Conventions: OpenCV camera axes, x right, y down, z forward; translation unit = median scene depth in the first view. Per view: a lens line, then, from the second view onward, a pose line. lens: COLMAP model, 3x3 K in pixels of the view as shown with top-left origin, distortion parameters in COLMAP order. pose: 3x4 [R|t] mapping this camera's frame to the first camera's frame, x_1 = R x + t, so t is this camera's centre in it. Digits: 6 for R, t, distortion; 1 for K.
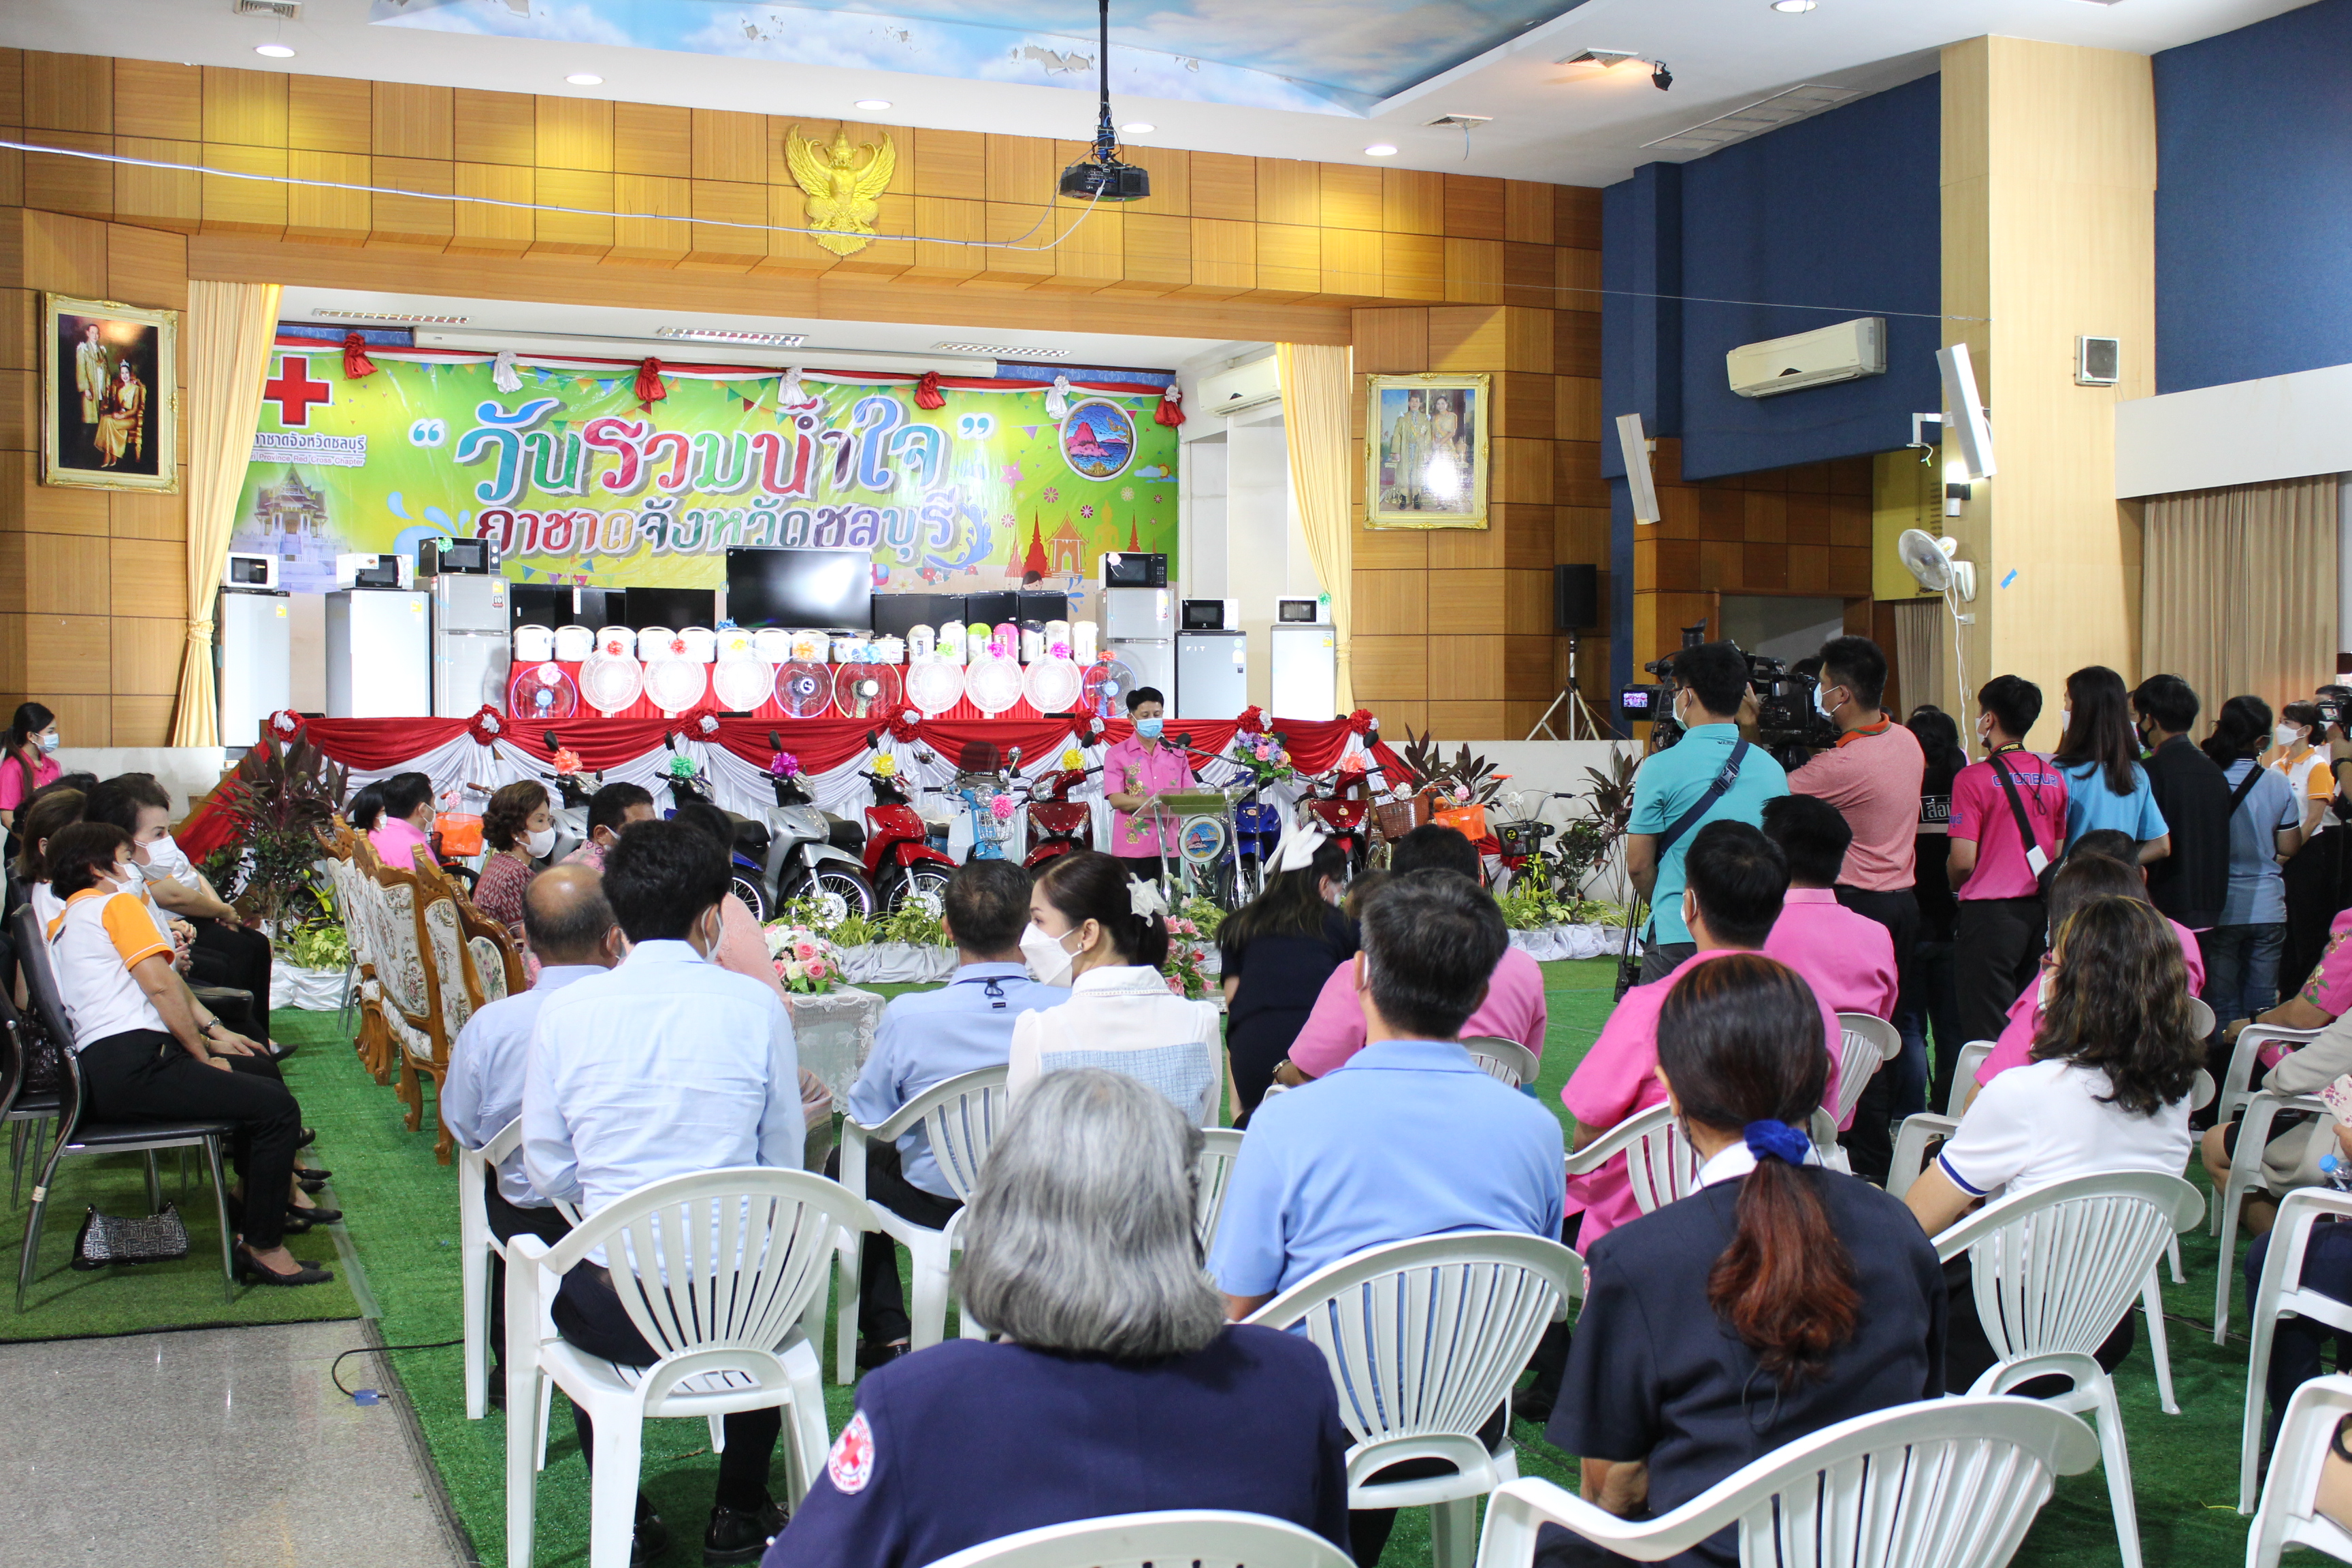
lens RADIAL K [[2672.8, 0, 1187.8], [0, 2672.8, 794.7], [0, 0, 1]] dist [-0.090258, 0.049772]
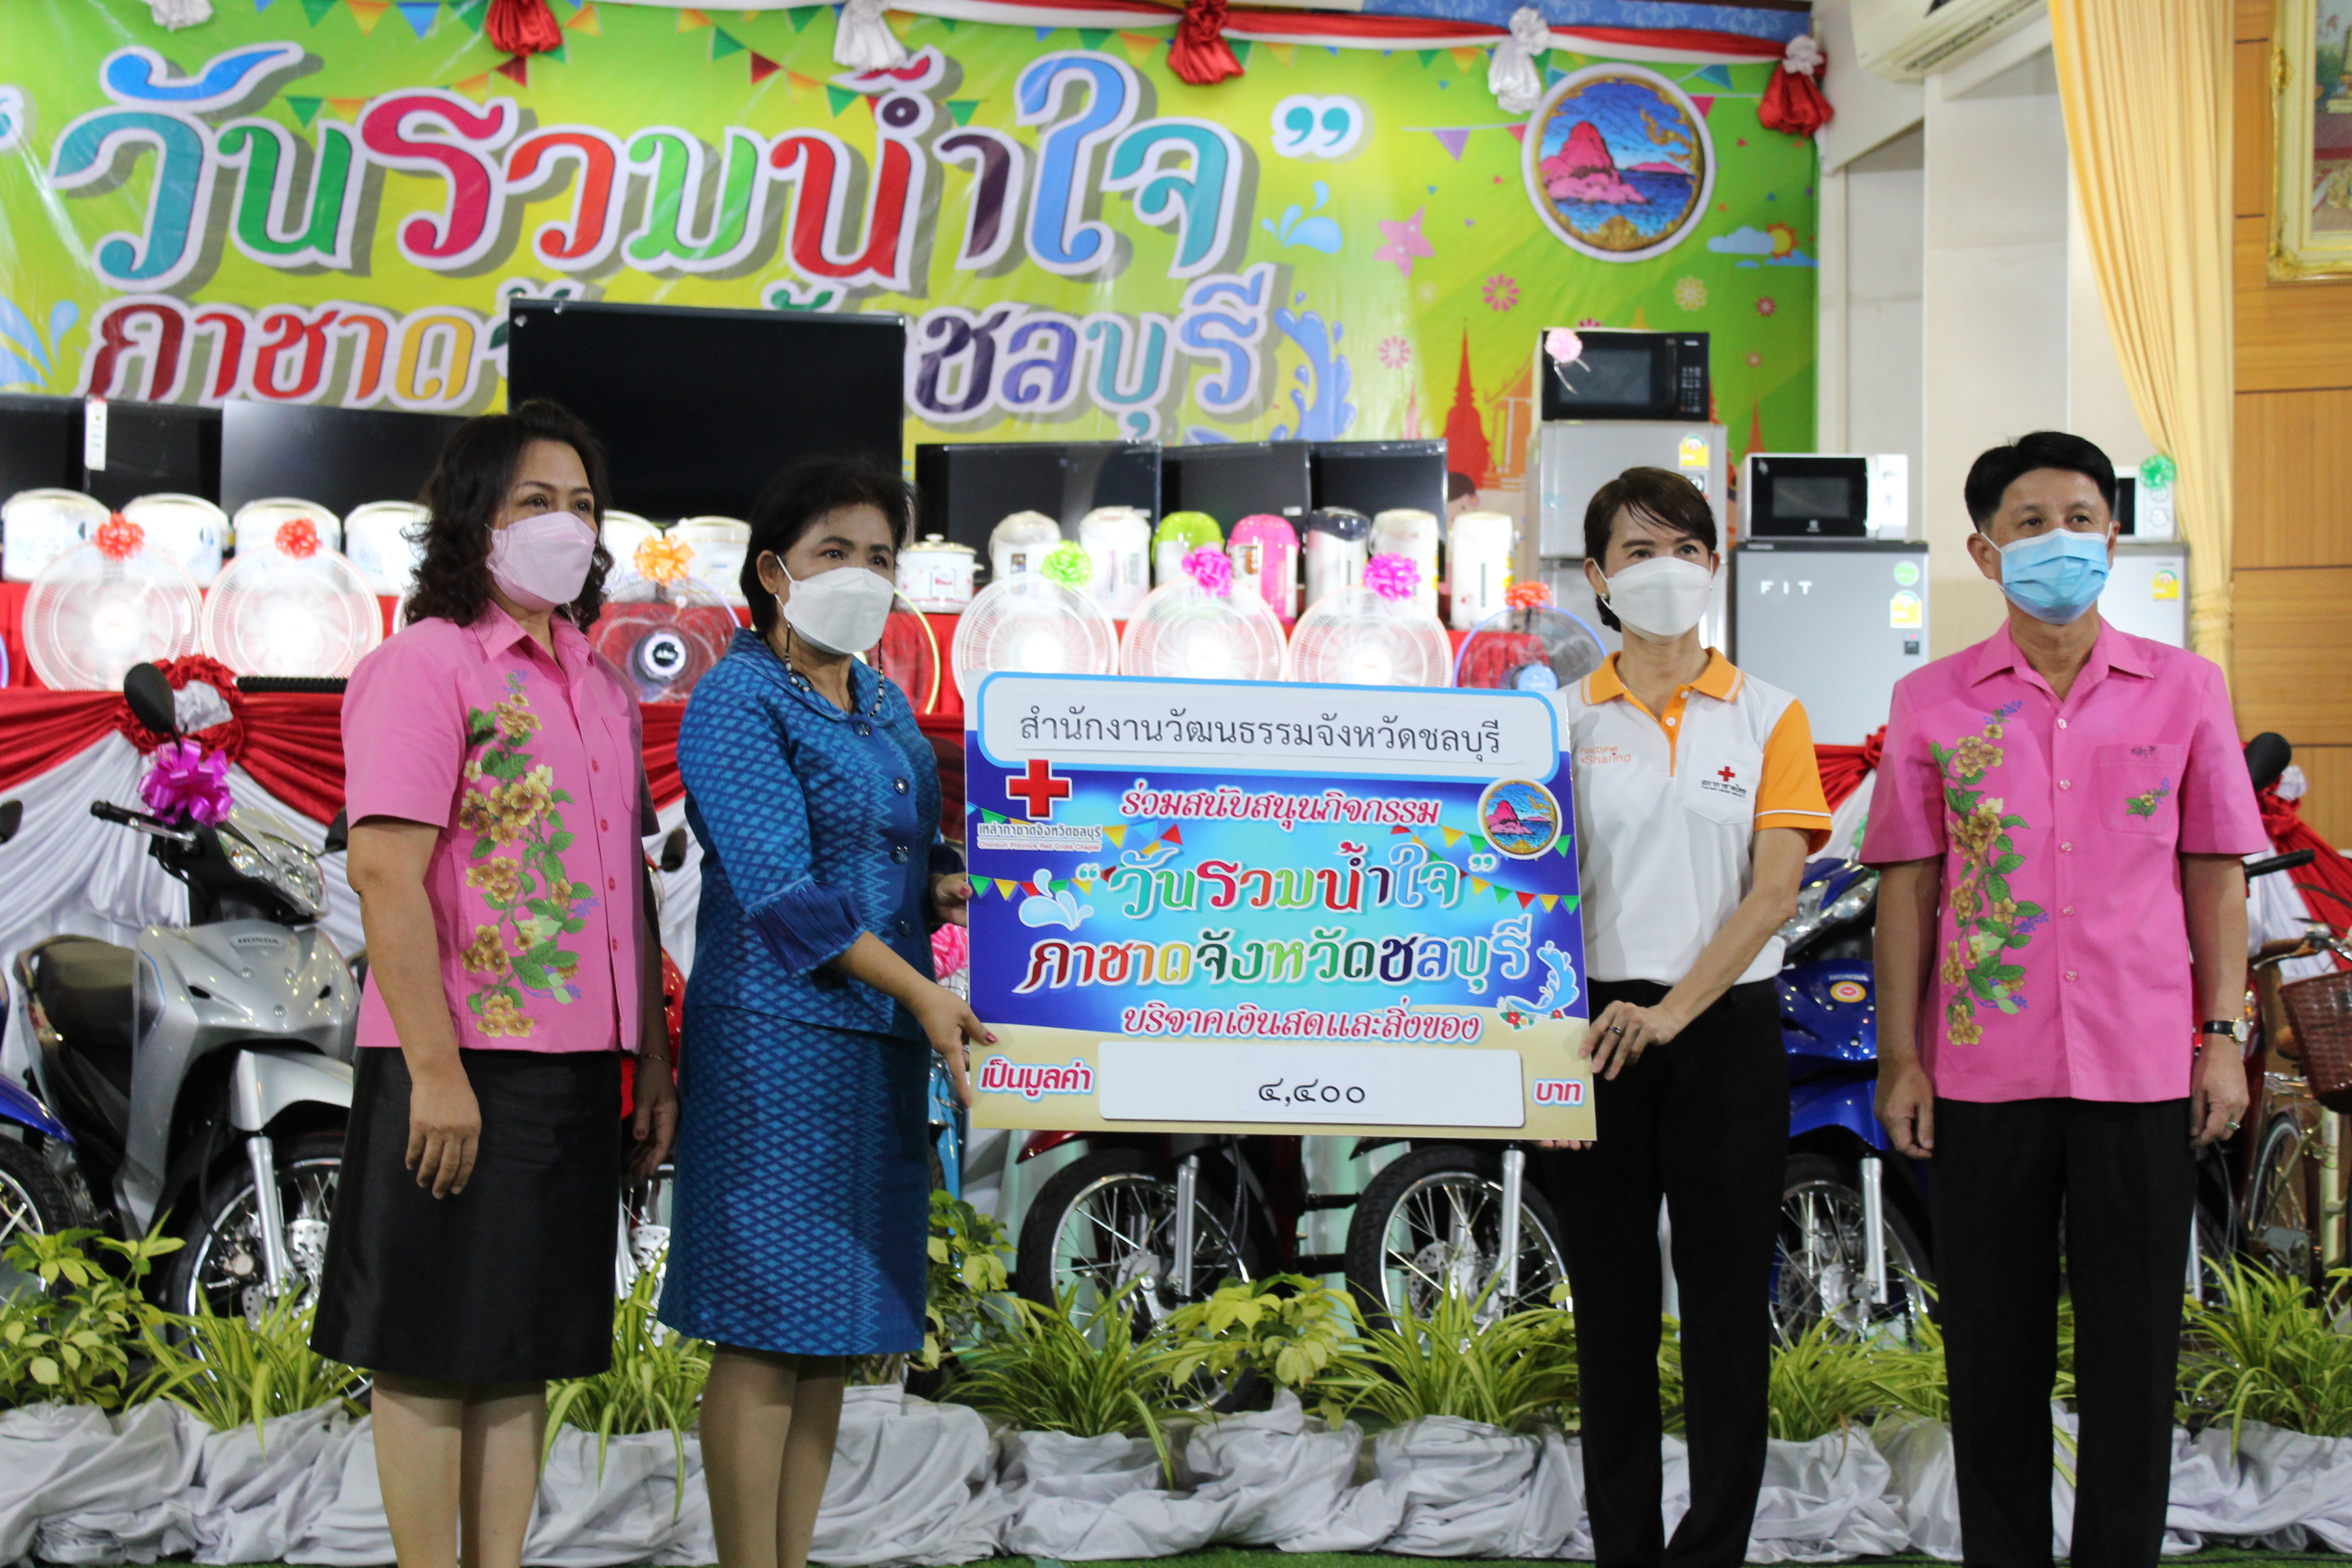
lens RADIAL K [[3974.5, 0, 1162.9], [0, 3974.5, 788.2], [0, 0, 1]] dist [-0.018795, 0.193735]
pose [[0.976116, 0.002843, -0.217231, 0.036512], [-0.020034, 0.996831, -0.076979, 0.015655], [0.216324, 0.079492, 0.973080, 0.440235]]
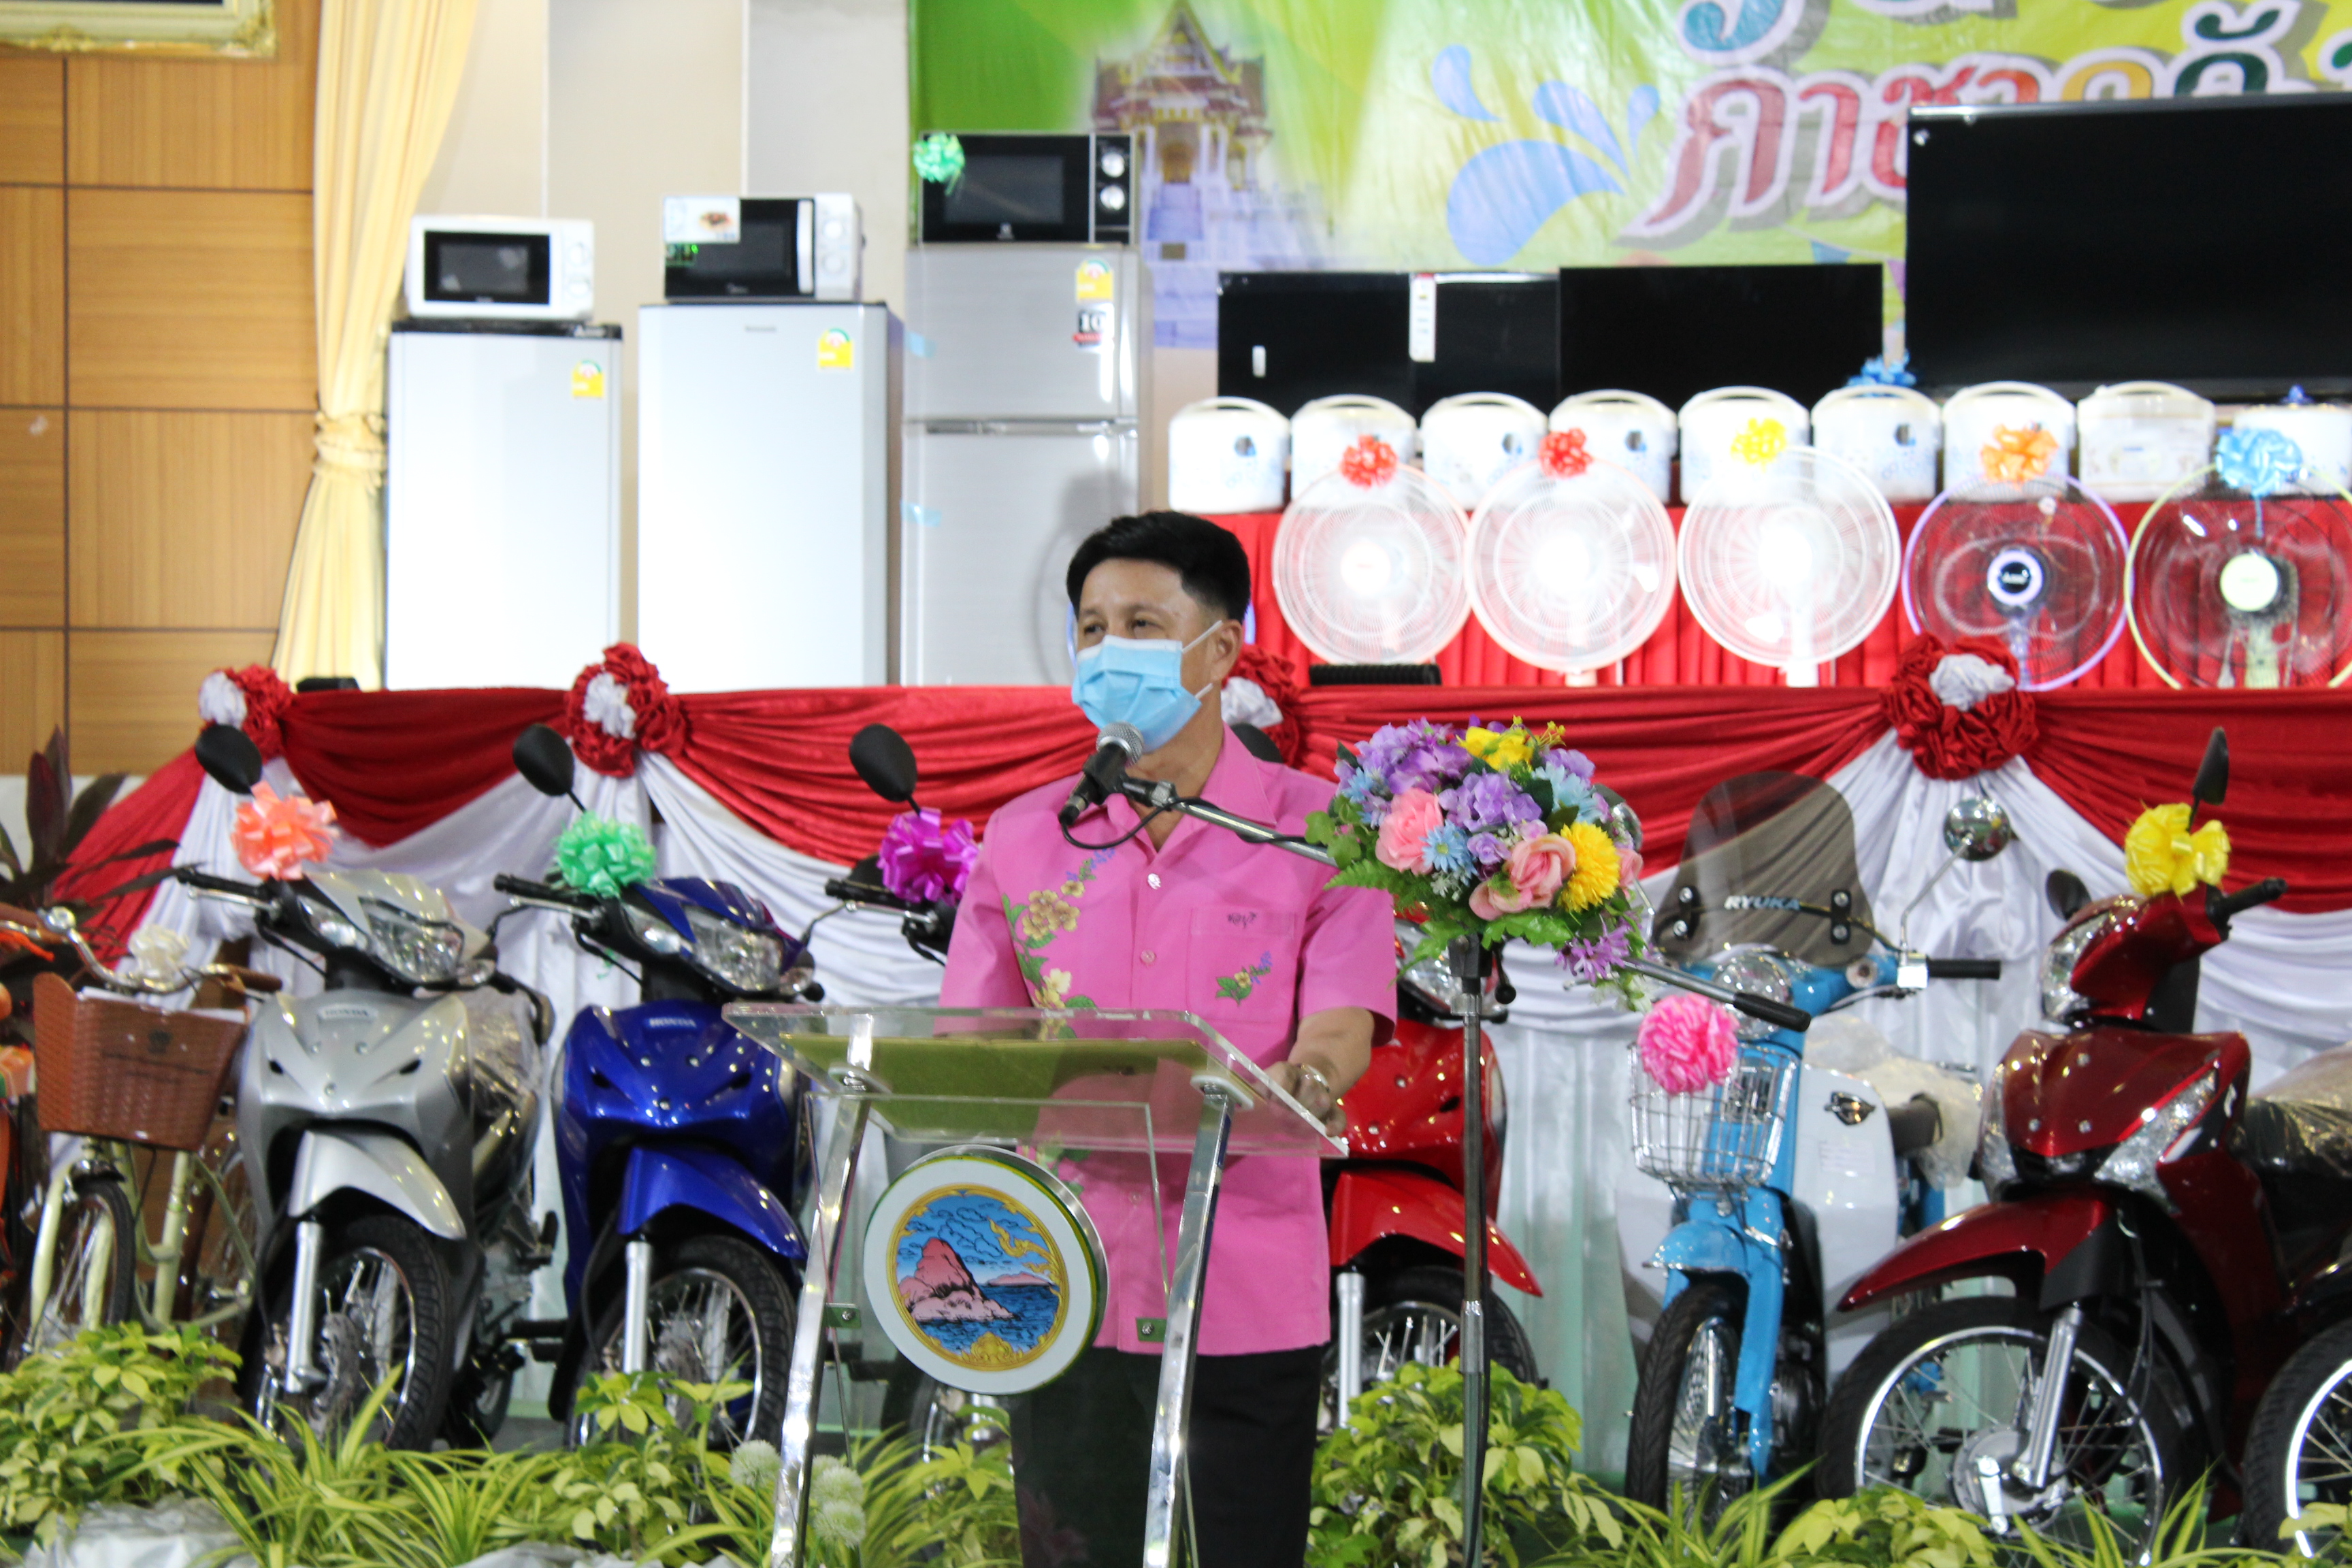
lens RADIAL K [[5669.3, 0, 1125.2], [0, 5669.3, 779.8], [0, 0, 1]] dist [0.086577, 0.388250]
pose [[0.718700, 0.005815, -0.695296, 0.187216], [-0.020449, 0.999709, -0.012777, -0.008781], [0.695020, 0.023401, 0.718610, 0.450148]]
